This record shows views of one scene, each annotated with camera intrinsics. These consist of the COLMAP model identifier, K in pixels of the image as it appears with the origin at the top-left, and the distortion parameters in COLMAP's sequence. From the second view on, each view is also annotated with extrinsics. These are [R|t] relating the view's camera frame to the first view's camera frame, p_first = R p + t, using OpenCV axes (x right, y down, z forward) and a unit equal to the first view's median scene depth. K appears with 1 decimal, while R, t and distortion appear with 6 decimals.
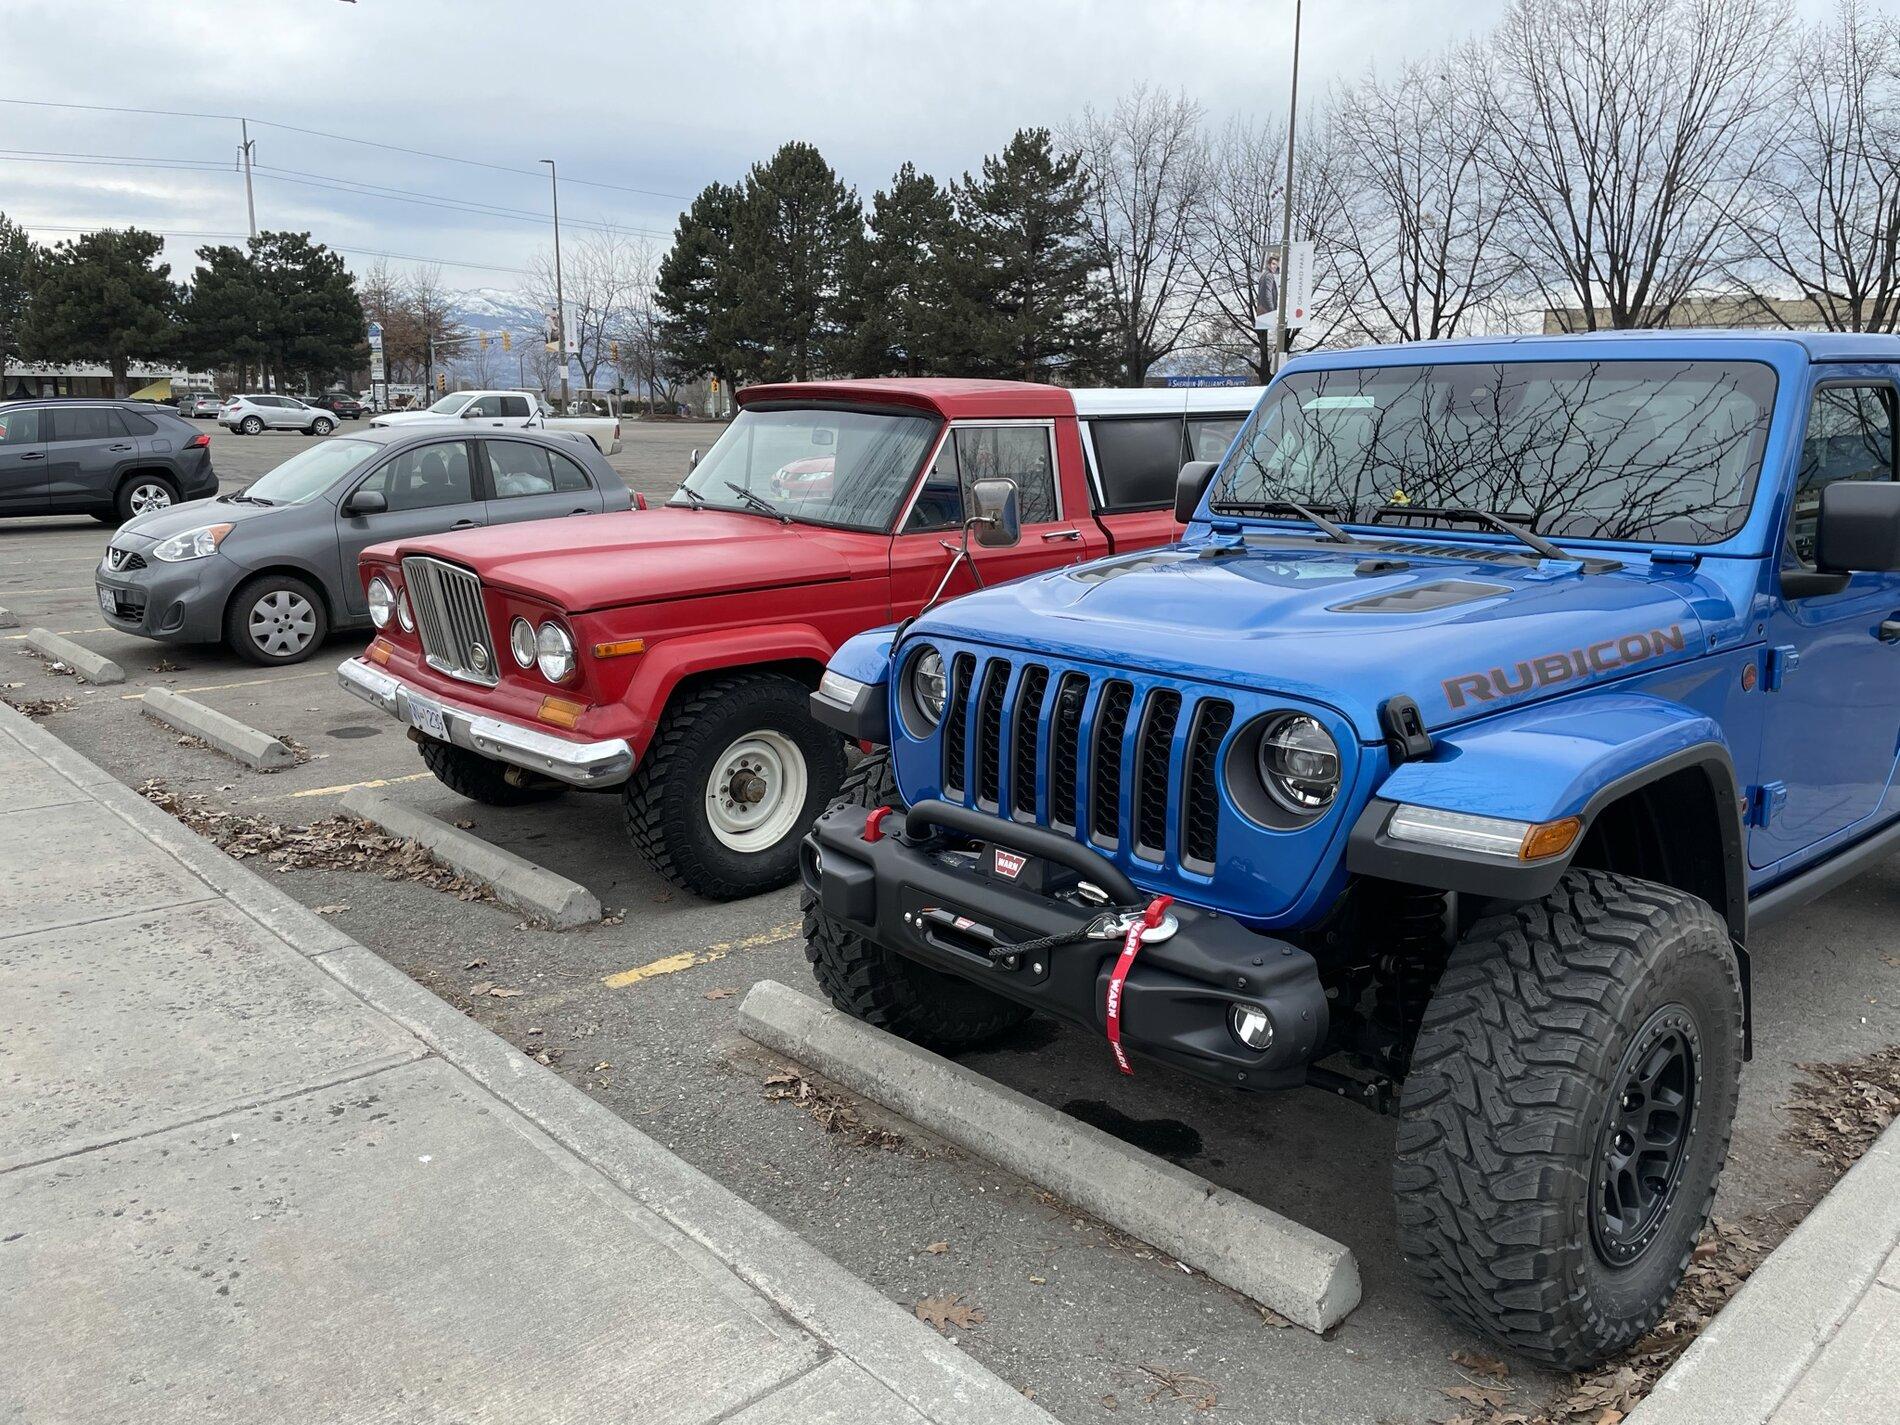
lens RADIAL K [[1411.0, 0, 950.0], [0, 1411.0, 712.5], [0, 0, 1]] dist [0.002895, -0.001194]
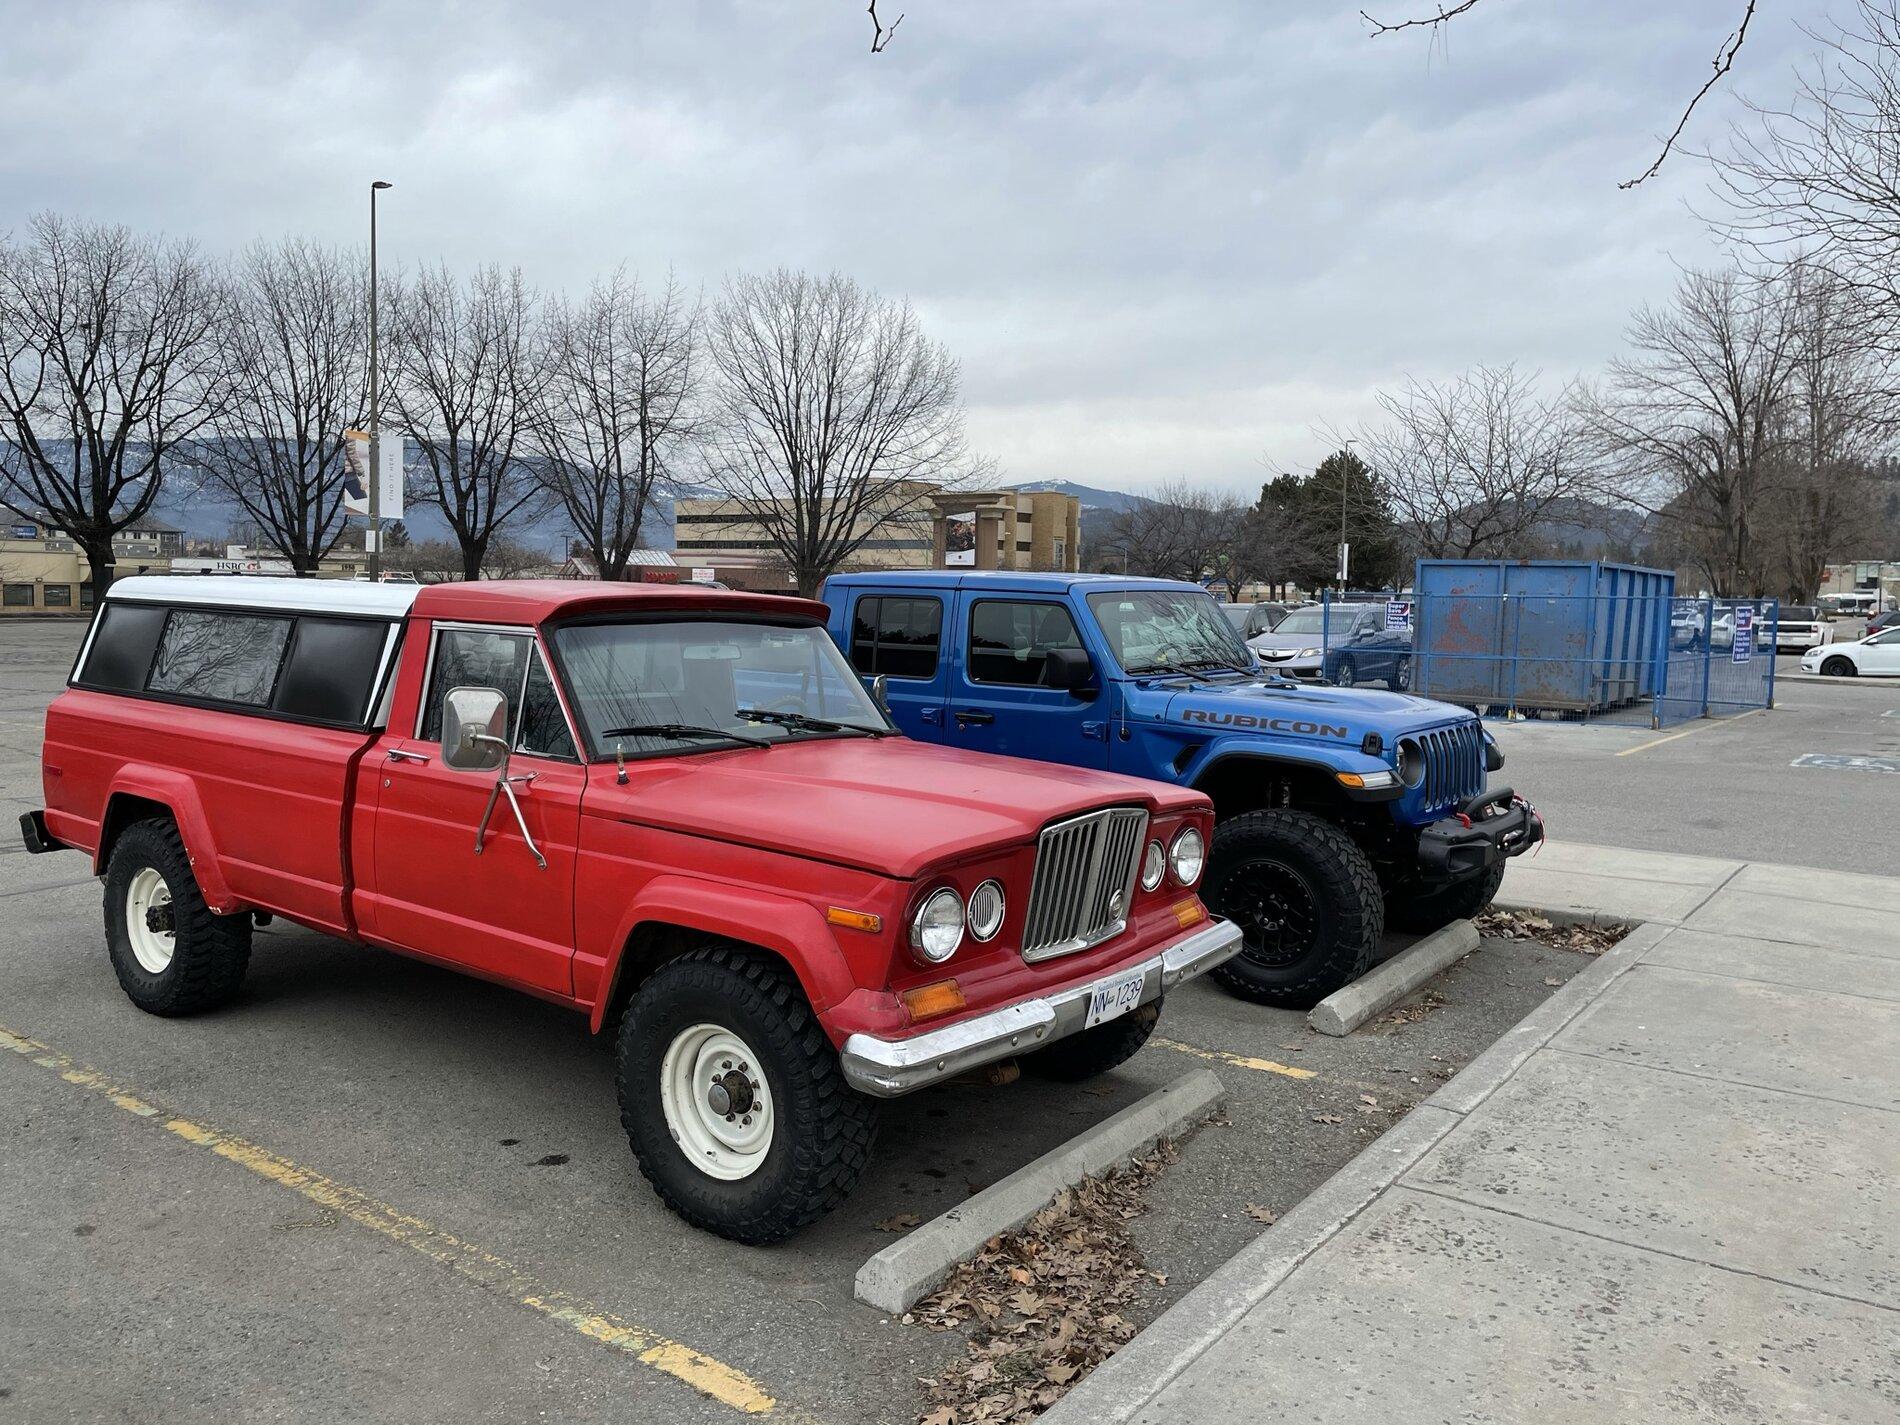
lens RADIAL K [[1450.4, 0, 950.0], [0, 1450.4, 712.5], [0, 0, 1]] dist [0.036404, -0.001972]
pose [[-0.161994, -0.098113, 0.981902, -1.421606], [0.193397, 0.972591, 0.129089, -0.351315], [-0.967655, 0.210808, -0.138579, 1.410414]]
